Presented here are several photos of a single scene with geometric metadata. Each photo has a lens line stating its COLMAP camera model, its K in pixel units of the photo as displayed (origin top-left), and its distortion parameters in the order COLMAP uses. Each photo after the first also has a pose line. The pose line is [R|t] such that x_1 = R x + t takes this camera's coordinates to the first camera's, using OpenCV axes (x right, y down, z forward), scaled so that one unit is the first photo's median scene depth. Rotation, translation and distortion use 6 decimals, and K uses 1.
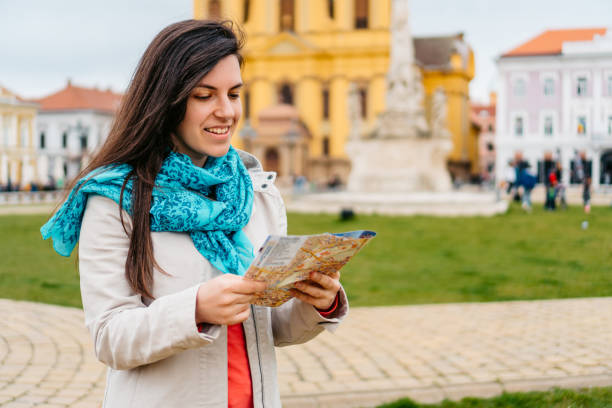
lens RADIAL K [[937.4, 0, 306.0], [0, 937.4, 204.0], [0, 0, 1]] dist [0.046708, 0.055156]
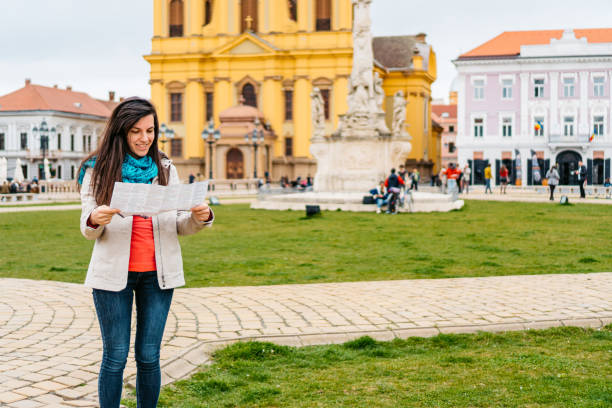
lens RADIAL K [[953.2, 0, 315.1], [0, 953.2, 204.4], [0, 0, 1]] dist [0.016042, 0.020142]
pose [[0.998725, -0.004228, 0.050301, -0.001935], [0.004279, 0.999990, -0.000902, 0.001089], [-0.050297, 0.001116, 0.998734, -0.020145]]
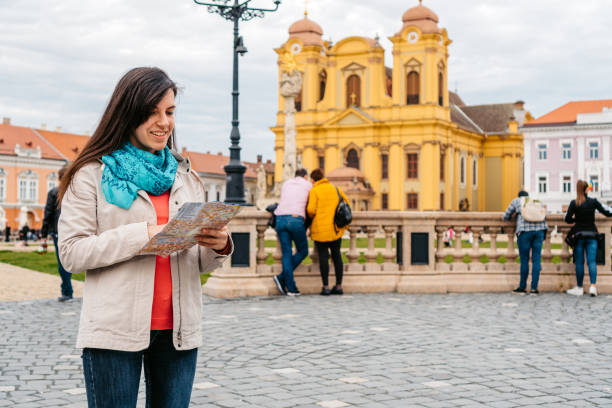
lens RADIAL K [[937.4, 0, 306.0], [0, 937.4, 204.0], [0, 0, 1]] dist [0.046708, 0.055156]
pose [[0.985959, -0.002257, -0.166972, 0.134519], [-0.007604, 0.998265, -0.058393, 0.013159], [0.166814, 0.058842, 0.984231, -0.208797]]
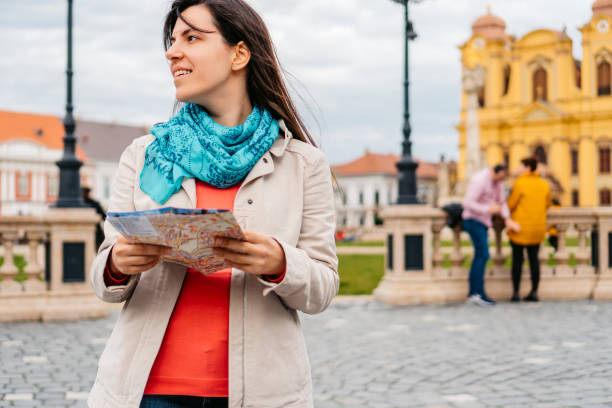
lens RADIAL K [[933.8, 0, 306.0], [0, 933.8, 204.0], [0, 0, 1]] dist [0.051811, -0.150016]
pose [[0.934266, -0.018657, -0.356088, 0.133570], [-0.002071, 0.998329, -0.057741, 0.012755], [0.356570, 0.054683, 0.932667, -0.199329]]
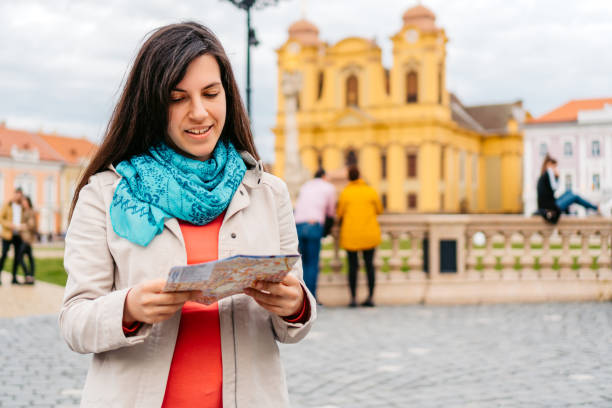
lens RADIAL K [[936.9, 0, 306.0], [0, 936.9, 204.0], [0, 0, 1]] dist [0.060619, -0.124988]
pose [[0.986359, -0.010872, -0.164249, 0.130315], [0.001178, 0.998257, -0.059000, 0.012069], [0.164604, 0.058001, 0.984653, -0.199844]]
